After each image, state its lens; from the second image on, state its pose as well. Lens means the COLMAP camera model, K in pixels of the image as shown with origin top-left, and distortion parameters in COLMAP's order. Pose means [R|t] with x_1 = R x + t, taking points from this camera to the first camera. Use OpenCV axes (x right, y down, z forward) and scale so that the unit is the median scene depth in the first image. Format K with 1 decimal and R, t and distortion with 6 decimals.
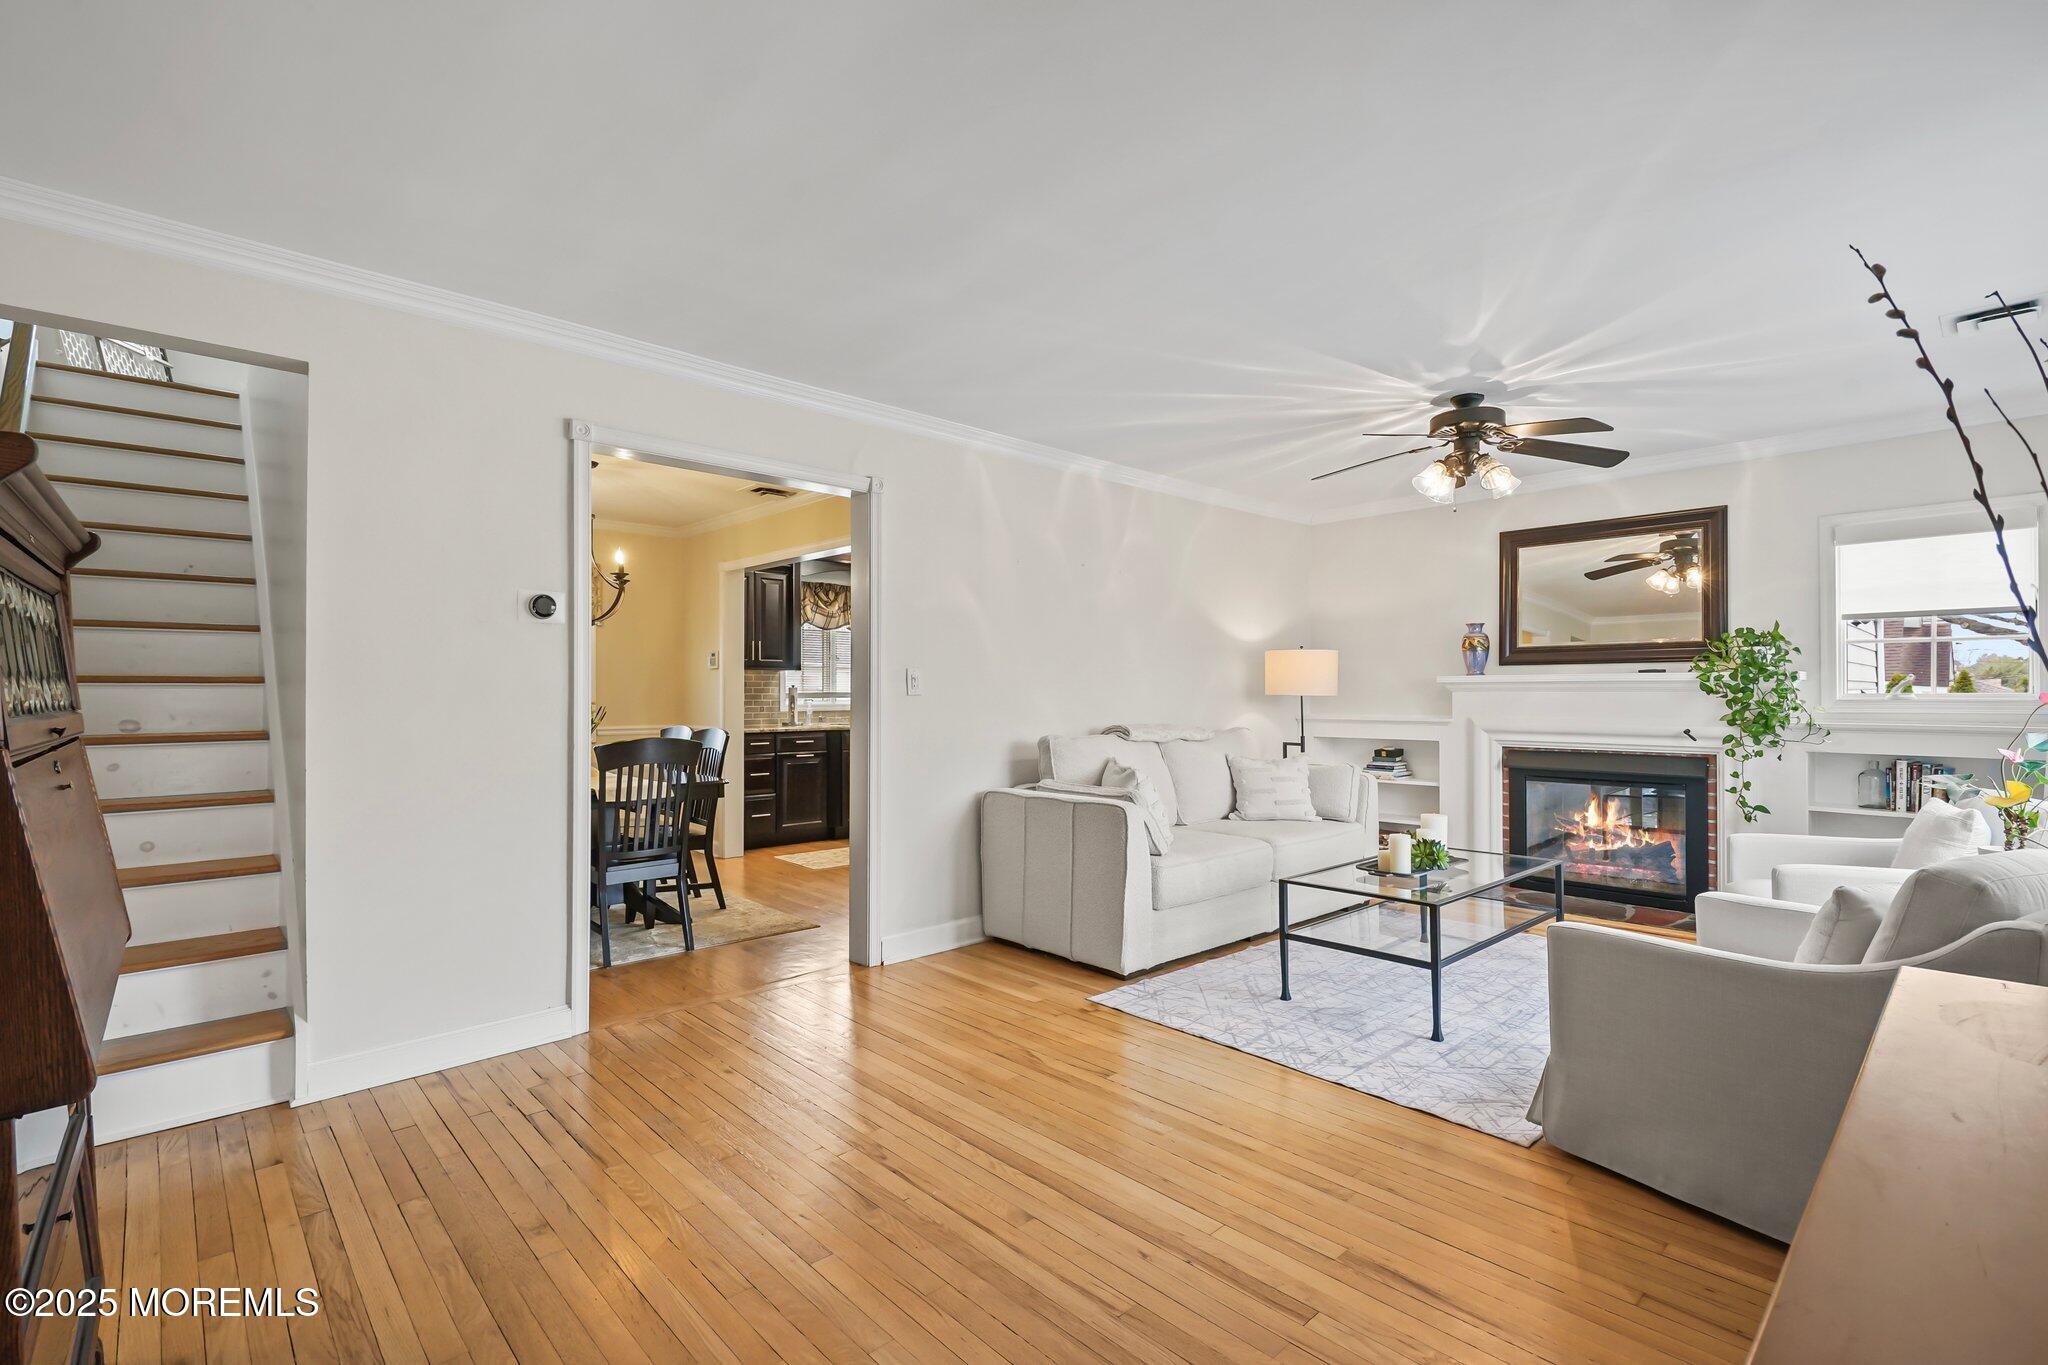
lens RADIAL K [[929.9, 0, 1026.2], [0, 929.9, 693.5], [0, 0, 1]] dist [-0.001690, 0.001306]
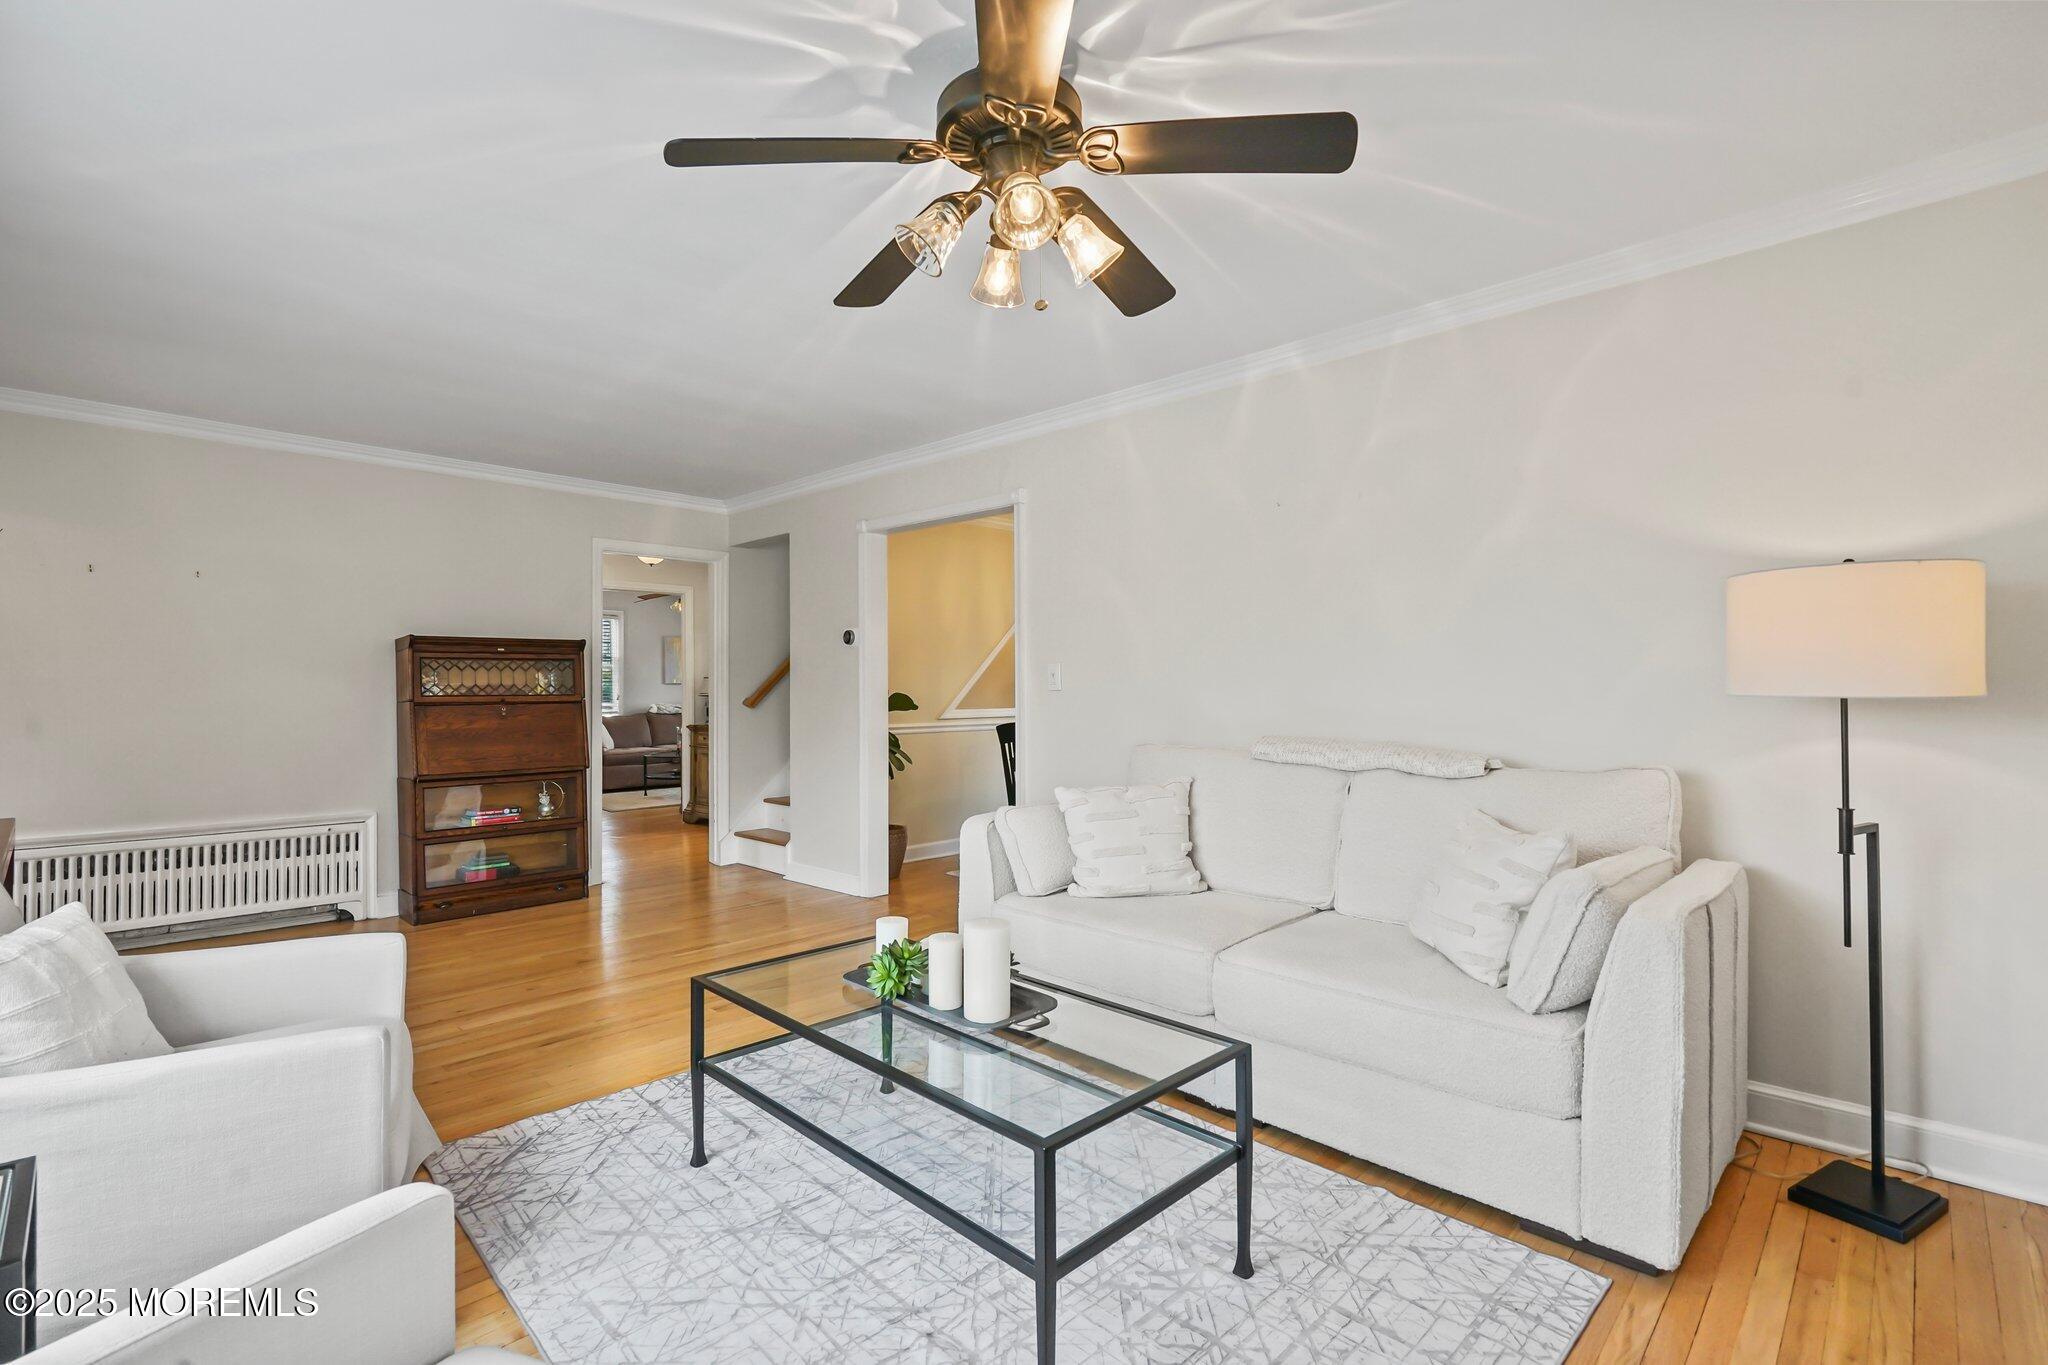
lens RADIAL K [[929.9, 0, 1018.2], [0, 929.9, 693.1], [0, 0, 1]] dist [-0.001690, 0.001306]
pose [[0.045640, 0.006264, -0.998938, 0.845385], [0.000706, 0.999980, 0.006302, -0.001415], [0.998958, -0.000993, 0.045635, 0.870845]]
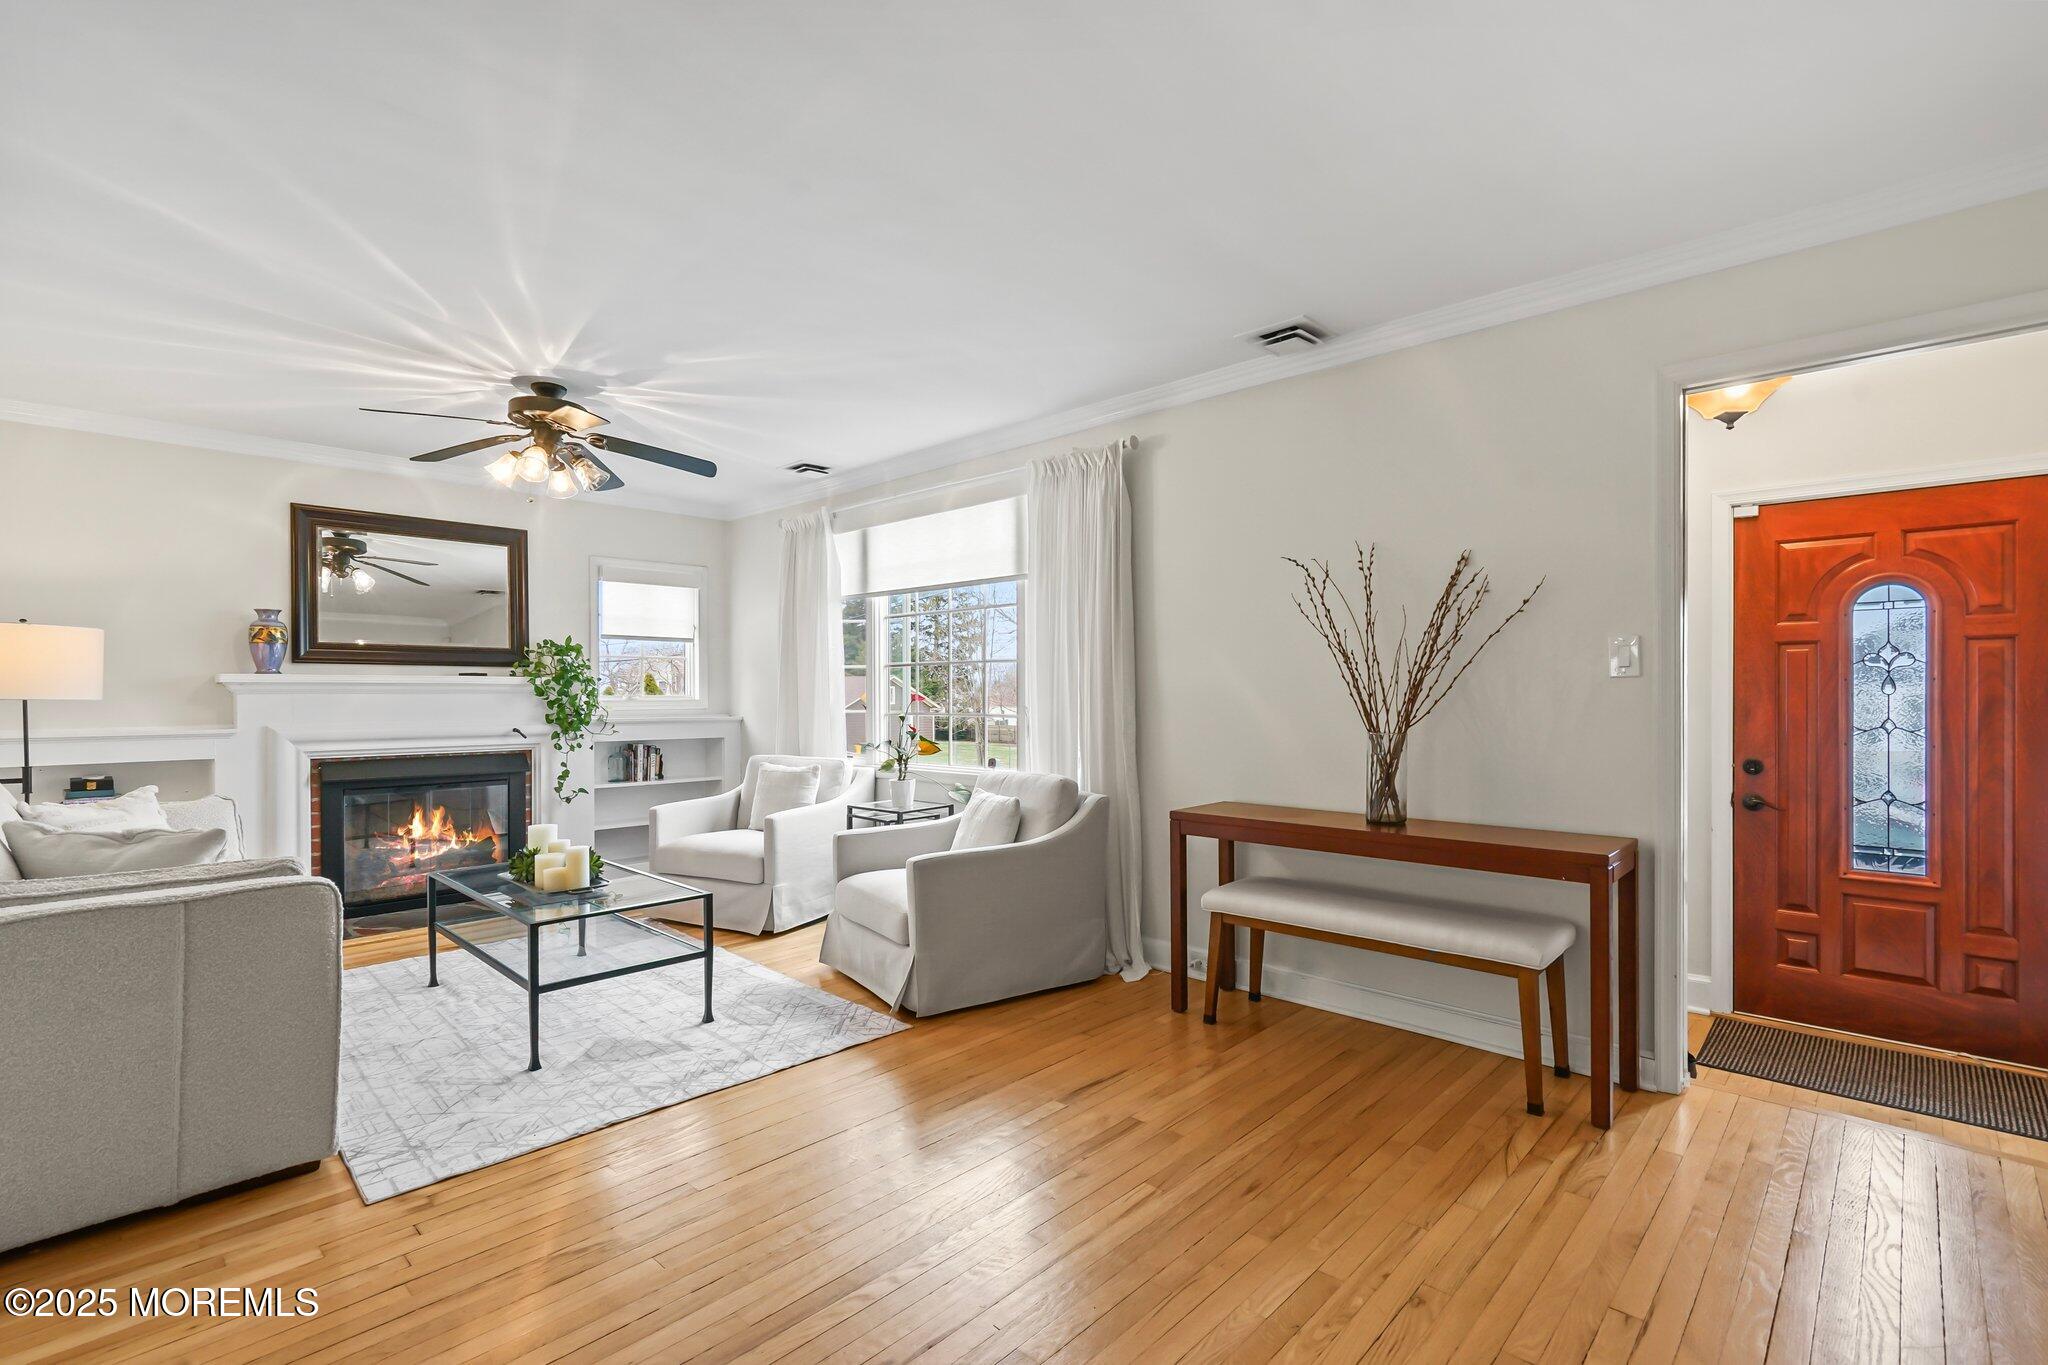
lens RADIAL K [[929.9, 0, 1030.5], [0, 929.9, 671.8], [0, 0, 1]] dist [-0.001690, 0.001306]
pose [[-0.055546, 0.028595, 0.998047, -0.451696], [0.007266, 0.999575, -0.028235, 0.007519], [-0.998430, 0.005684, -0.055730, 0.492960]]
